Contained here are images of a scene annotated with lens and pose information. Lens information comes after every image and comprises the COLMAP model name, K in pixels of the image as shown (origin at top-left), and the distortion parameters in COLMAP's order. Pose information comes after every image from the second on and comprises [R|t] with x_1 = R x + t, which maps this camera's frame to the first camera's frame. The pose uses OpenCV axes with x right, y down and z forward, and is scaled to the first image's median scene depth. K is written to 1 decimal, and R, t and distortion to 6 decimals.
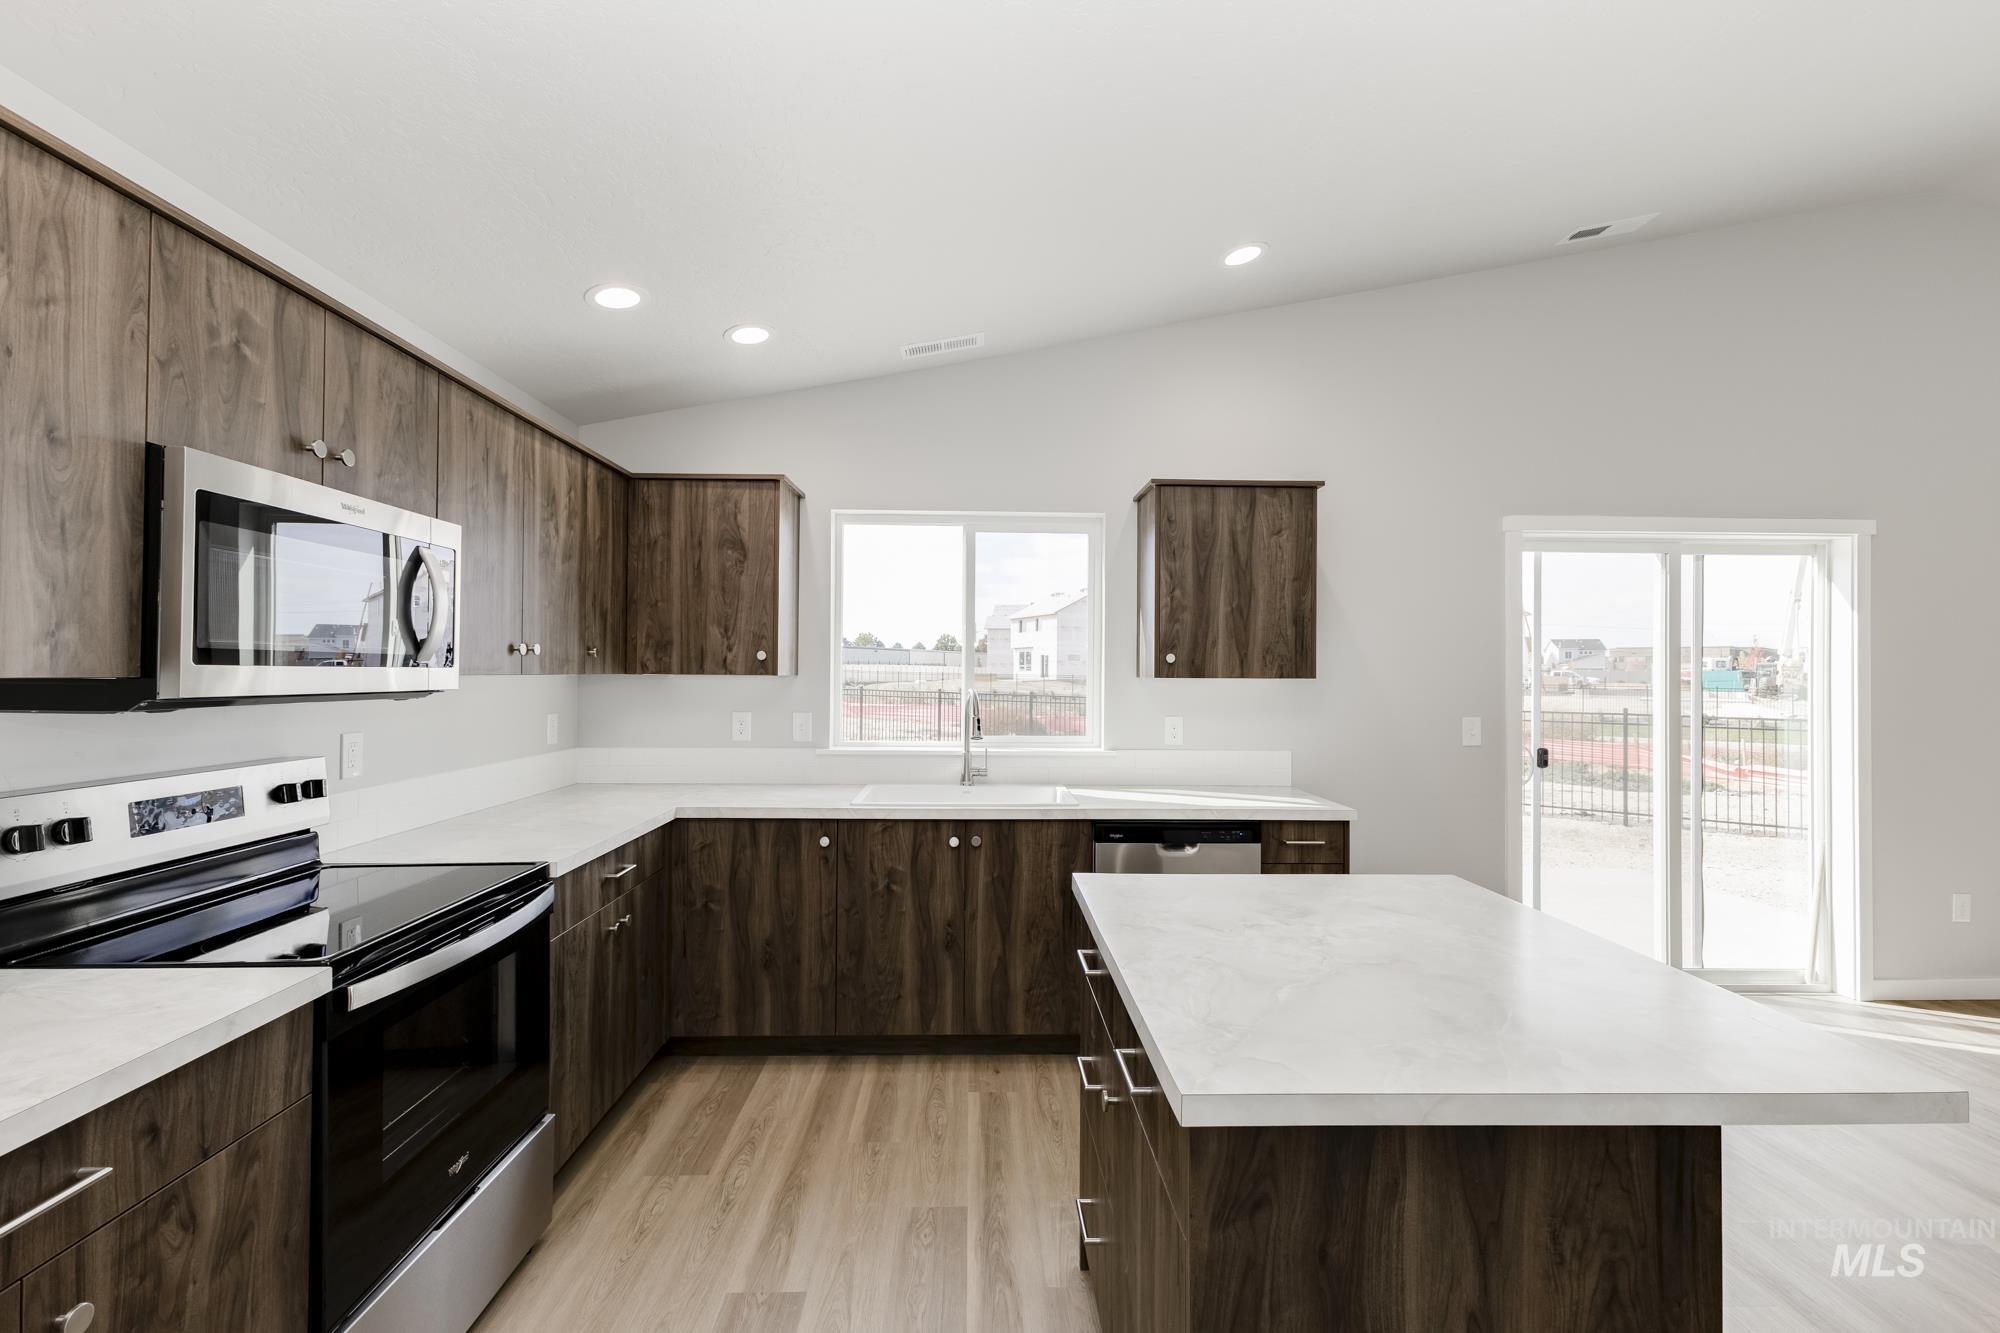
lens RADIAL K [[865.1, 0, 997.3], [0, 865.1, 664.8], [0, 0, 1]] dist [0.009663, -0.001870]
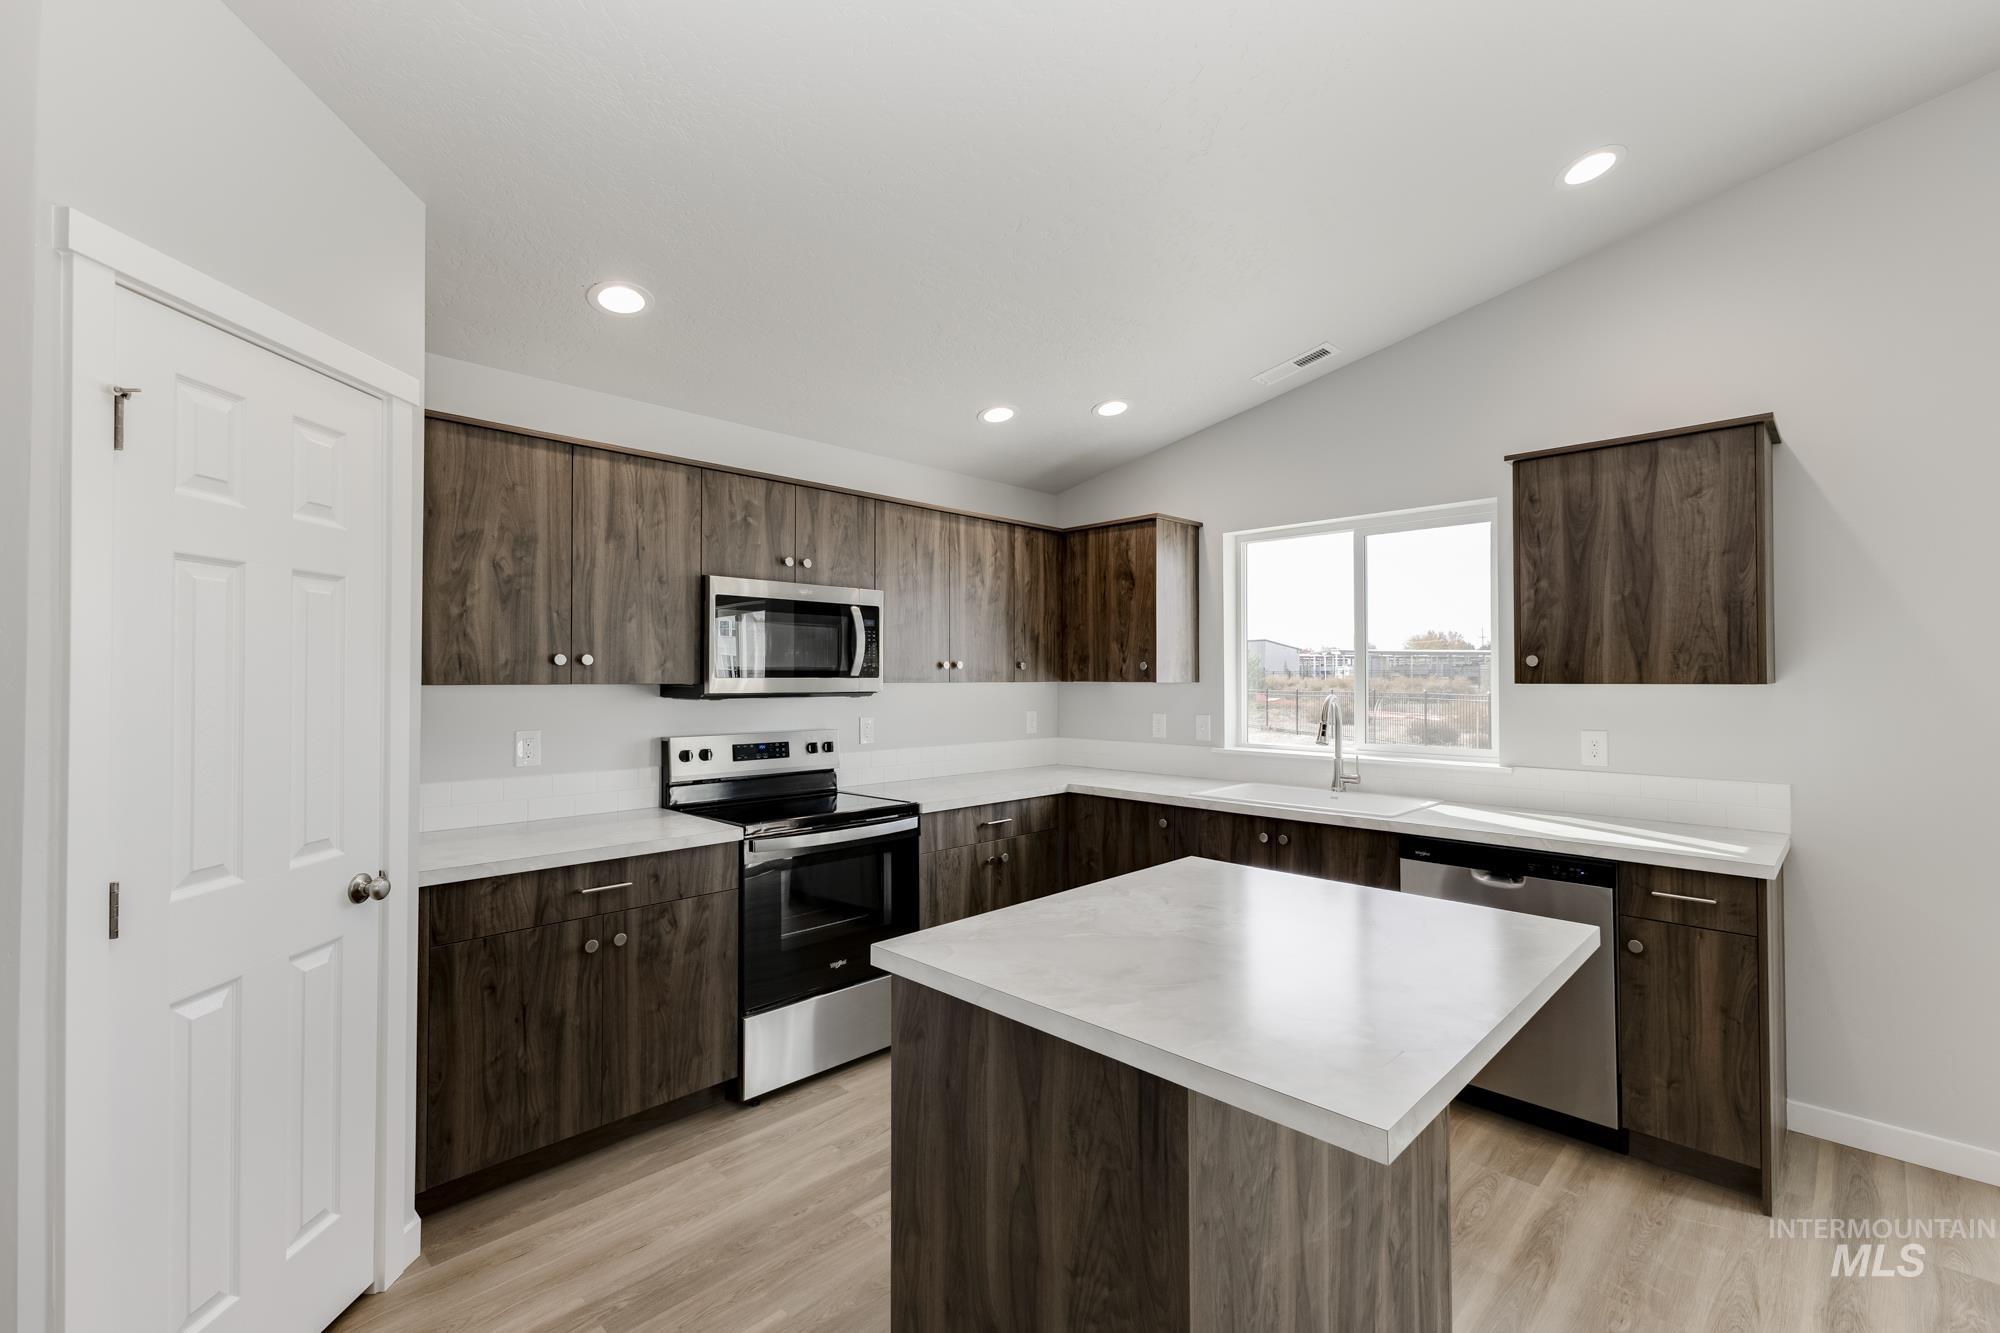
lens RADIAL K [[865.1, 0, 991.5], [0, 865.1, 671.1], [0, 0, 1]] dist [0.009663, -0.001870]
pose [[0.683724, -0.012639, -0.729632, 0.602764], [0.010932, 0.999915, -0.007077, 0.003409], [0.729659, -0.003137, 0.683804, 0.030093]]
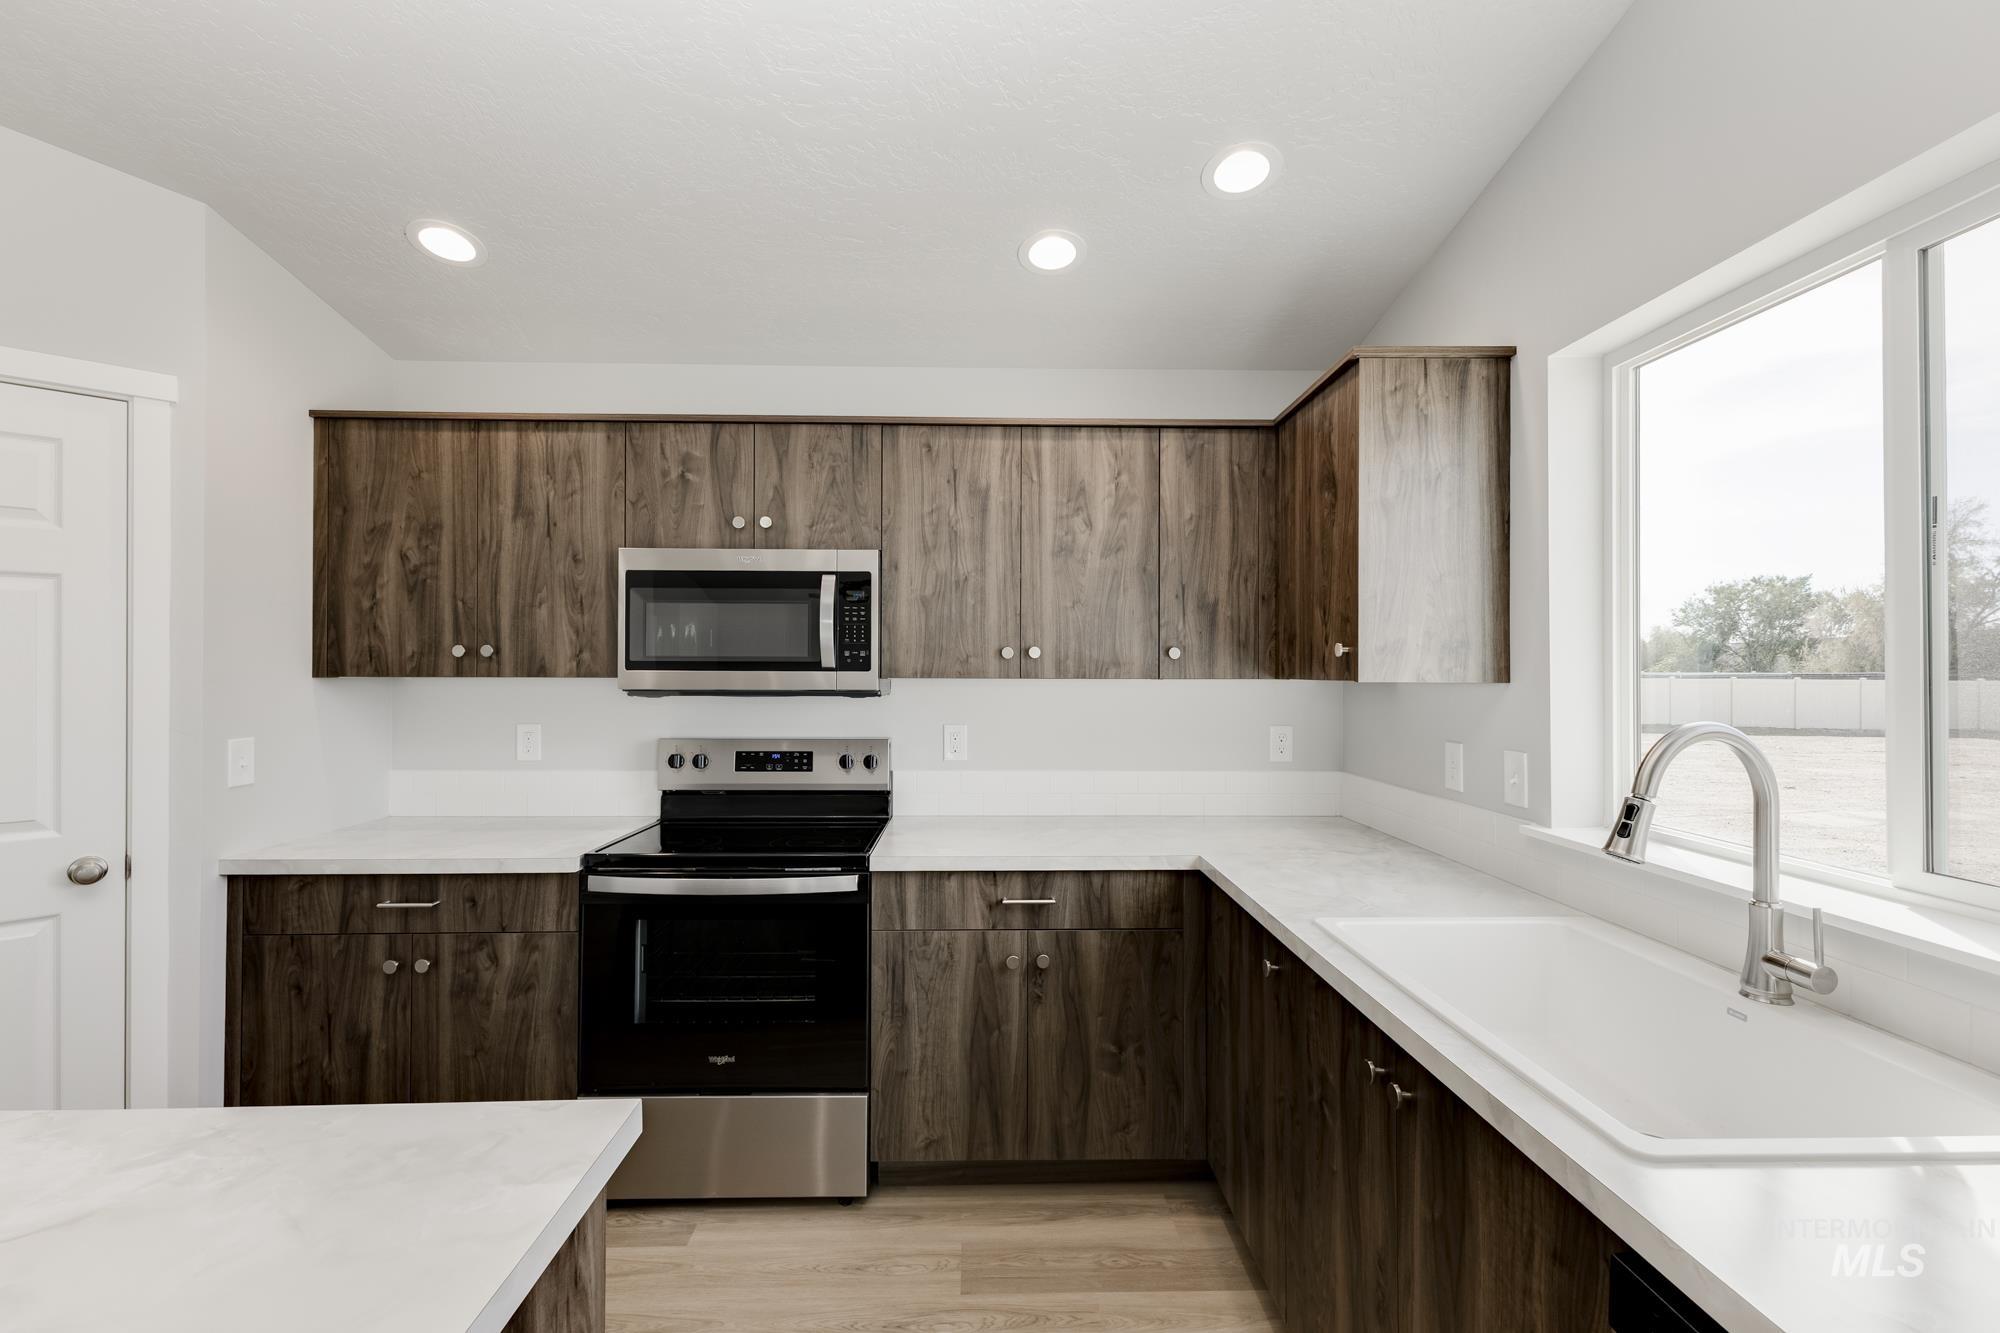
lens RADIAL K [[865.1, 0, 978.3], [0, 865.1, 665.1], [0, 0, 1]] dist [0.009663, -0.001870]
pose [[-0.008599, -0.013296, -0.999875, 0.462879], [0.005663, 0.999895, -0.013345, 0.009224], [0.999947, -0.005777, -0.008523, 0.975147]]
